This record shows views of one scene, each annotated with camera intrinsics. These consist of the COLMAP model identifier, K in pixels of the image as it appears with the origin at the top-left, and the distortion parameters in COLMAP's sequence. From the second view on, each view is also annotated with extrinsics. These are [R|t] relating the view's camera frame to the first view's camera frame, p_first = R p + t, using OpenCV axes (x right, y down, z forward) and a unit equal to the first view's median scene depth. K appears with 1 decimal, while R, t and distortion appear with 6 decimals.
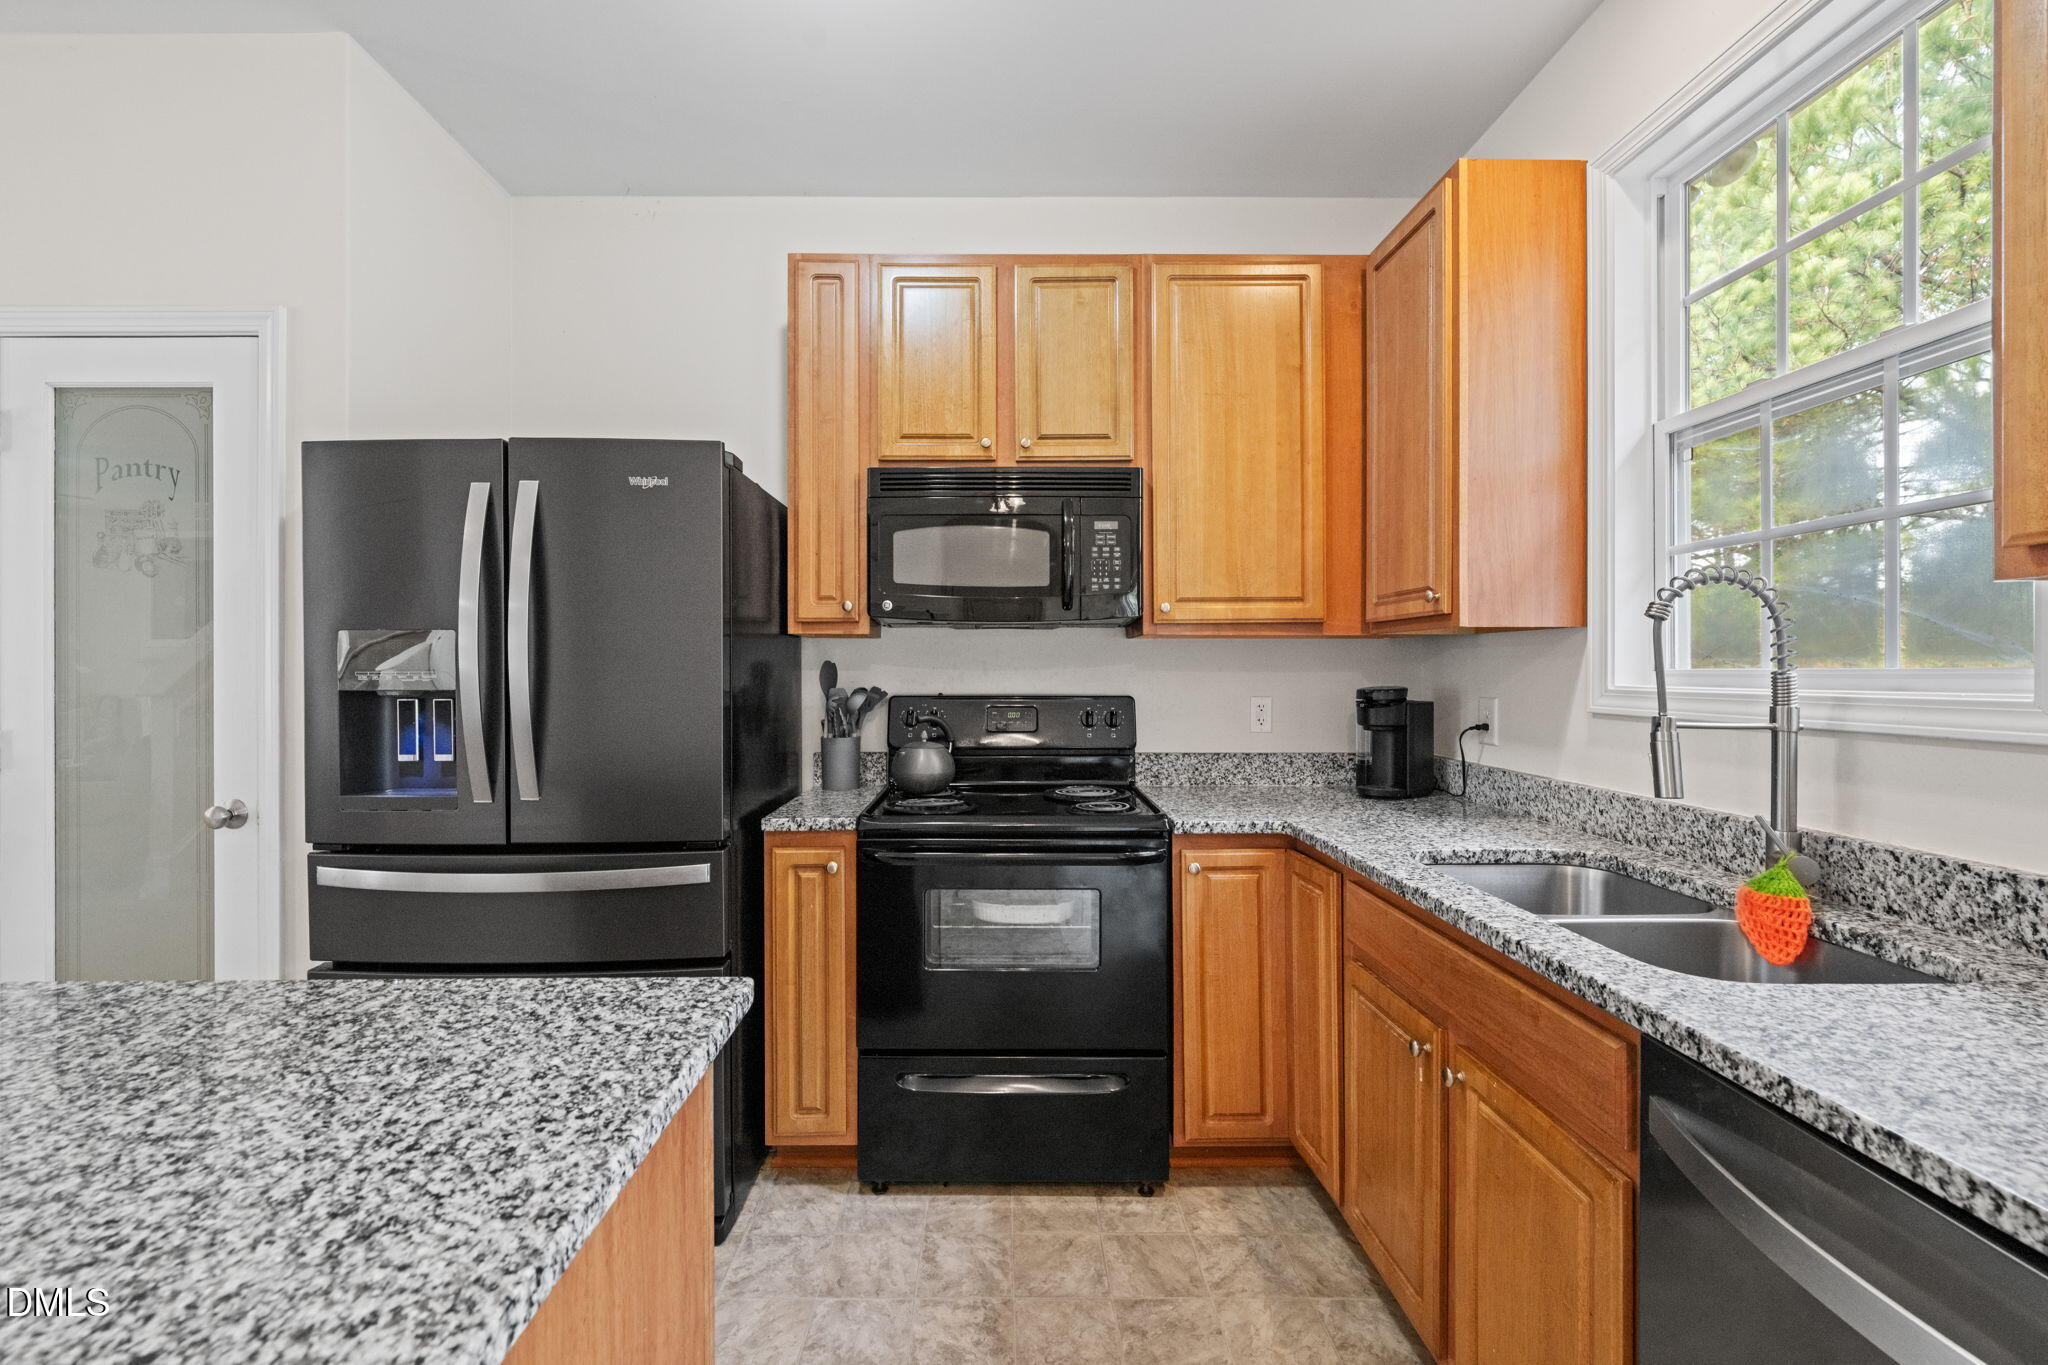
lens RADIAL K [[870.7, 0, 1000.5], [0, 870.7, 668.4], [0, 0, 1]] dist [0.000034, 0.000155]
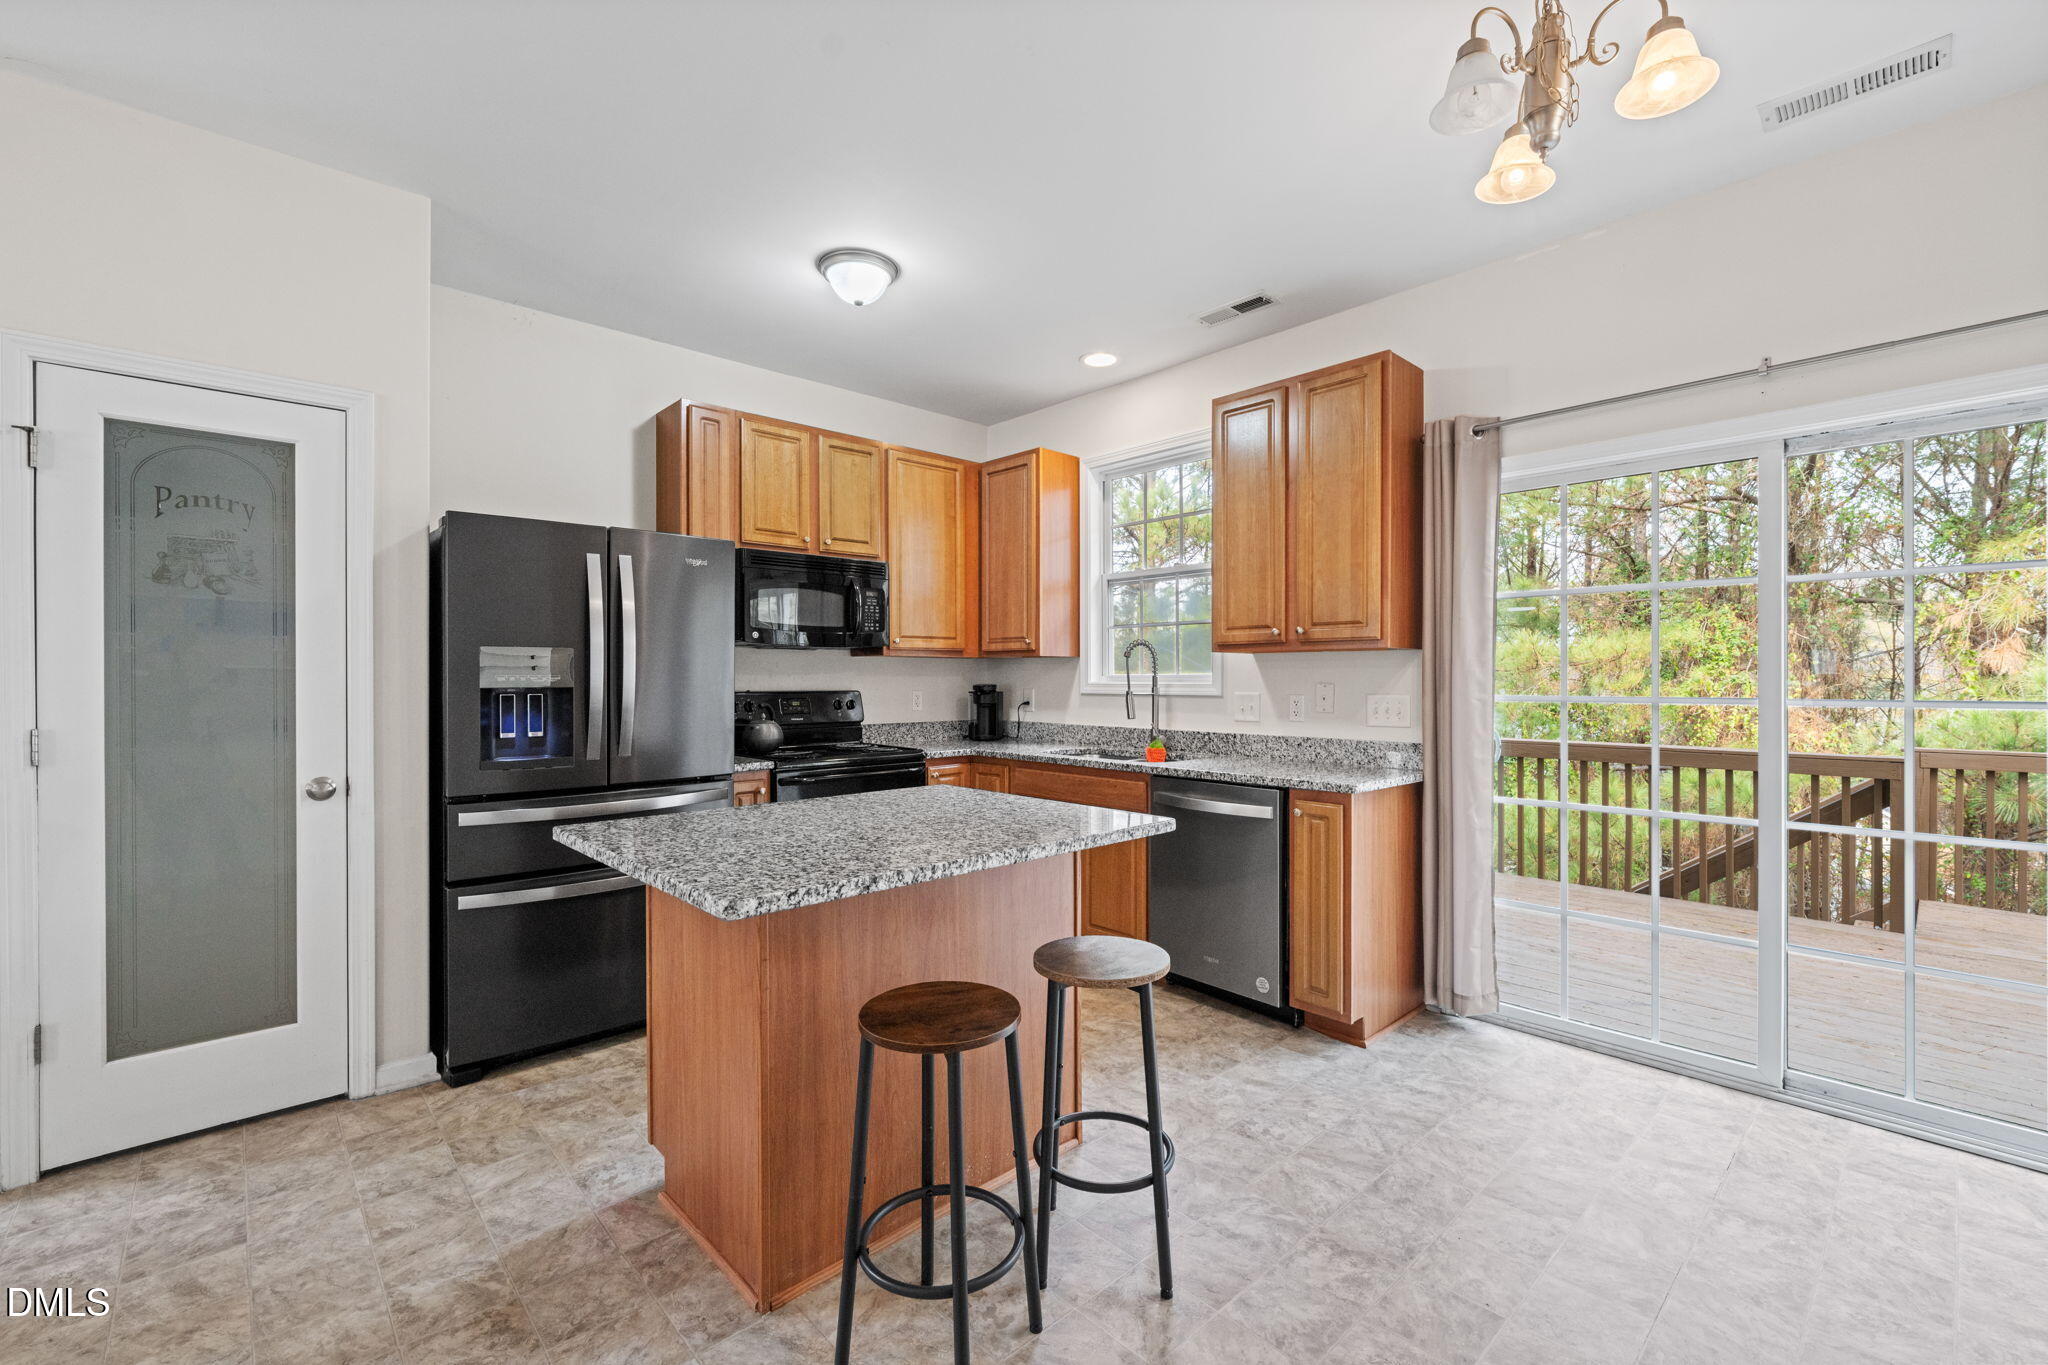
lens RADIAL K [[862.2, 0, 1037.8], [0, 862.2, 682.0], [0, 0, 1]] dist [-0.000708, 0.000150]
pose [[0.731101, -0.003922, 0.682258, -0.819263], [-0.001006, 0.999976, 0.006826, 0.003325], [-0.682269, -0.005676, 0.731080, -0.512506]]
